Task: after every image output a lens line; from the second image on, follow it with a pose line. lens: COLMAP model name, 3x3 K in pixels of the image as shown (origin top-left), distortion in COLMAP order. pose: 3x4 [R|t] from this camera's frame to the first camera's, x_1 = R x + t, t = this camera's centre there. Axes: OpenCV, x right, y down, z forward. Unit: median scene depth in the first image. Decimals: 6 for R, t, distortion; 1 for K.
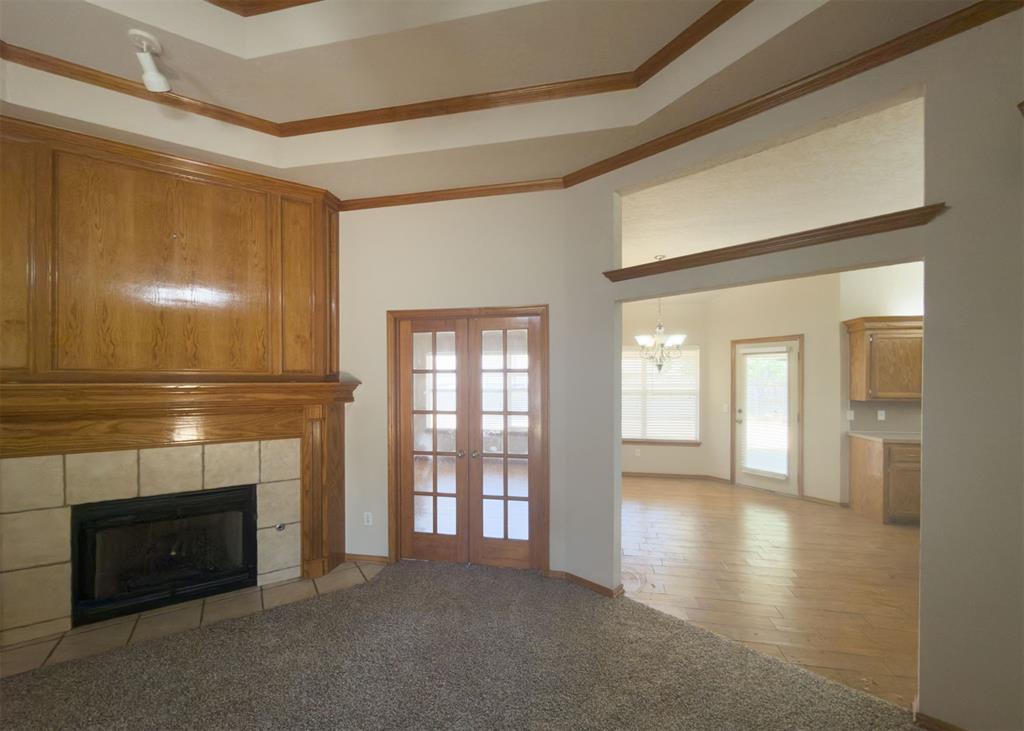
lens RADIAL K [[412.1, 0, 513.7], [0, 412.1, 382.2], [0, 0, 1]] dist [-0.000436, 0.000184]
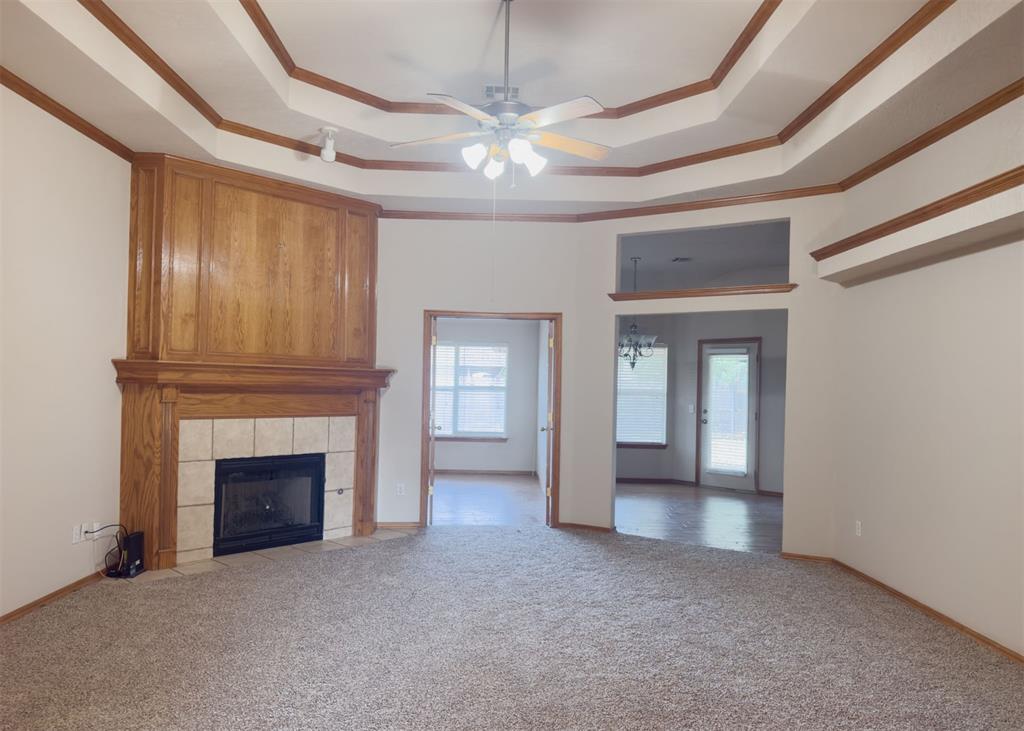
lens RADIAL K [[736.7, 0, 514.8], [0, 736.7, 383.2], [0, 0, 1]] dist [0.067760, -0.001361]
pose [[0.972923, 0.022598, 0.230023, -0.397959], [-0.021118, 0.999737, -0.008891, 0.035816], [-0.230163, 0.003793, 0.973145, -0.810960]]
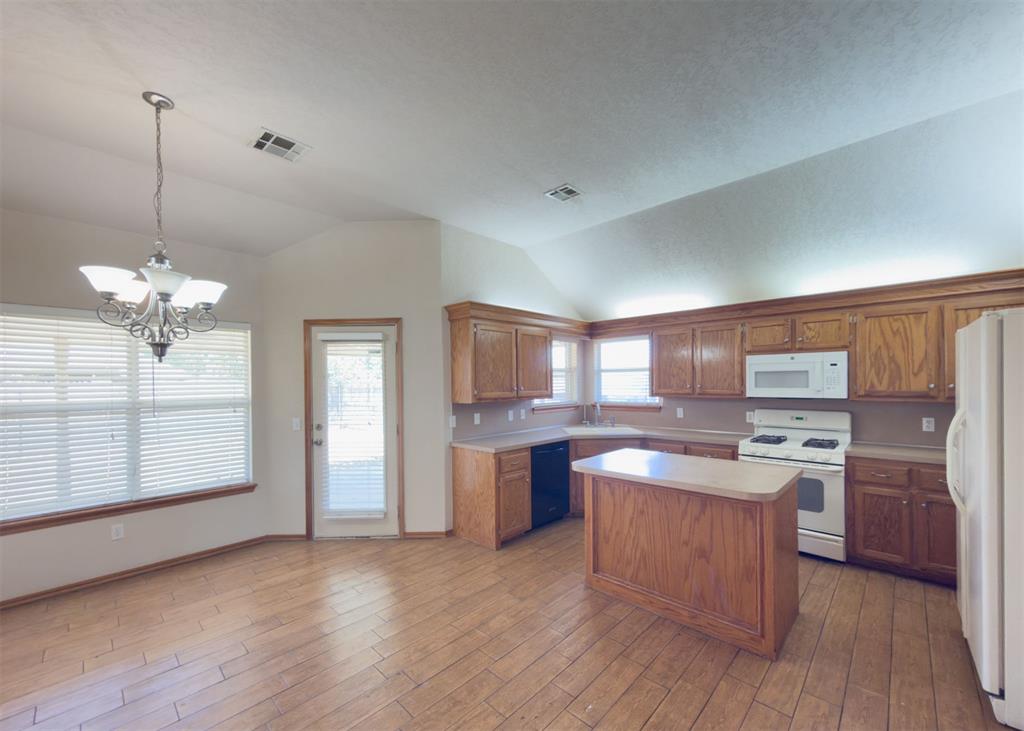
lens RADIAL K [[412.1, 0, 513.7], [0, 412.1, 382.2], [0, 0, 1]] dist [-0.000436, 0.000184]
pose [[0.532750, -0.005731, 0.846254, 0.202779], [0.016445, 0.999858, -0.003582, 0.006981], [-0.846113, 0.015825, 0.532768, 0.496189]]
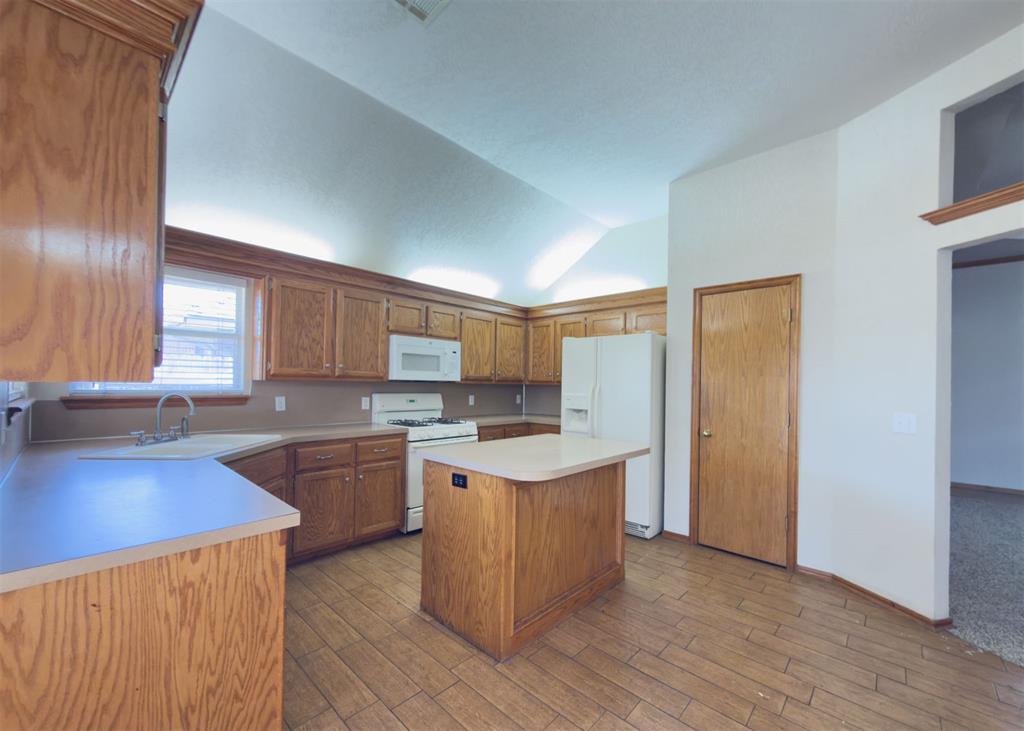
lens RADIAL K [[412.1, 0, 513.7], [0, 412.1, 382.2], [0, 0, 1]] dist [-0.000436, 0.000184]
pose [[-0.855075, -0.014558, 0.518300, 0.555481], [-0.015295, 0.999879, 0.002851, 0.039032], [-0.518279, -0.005489, -0.855194, 1.051979]]
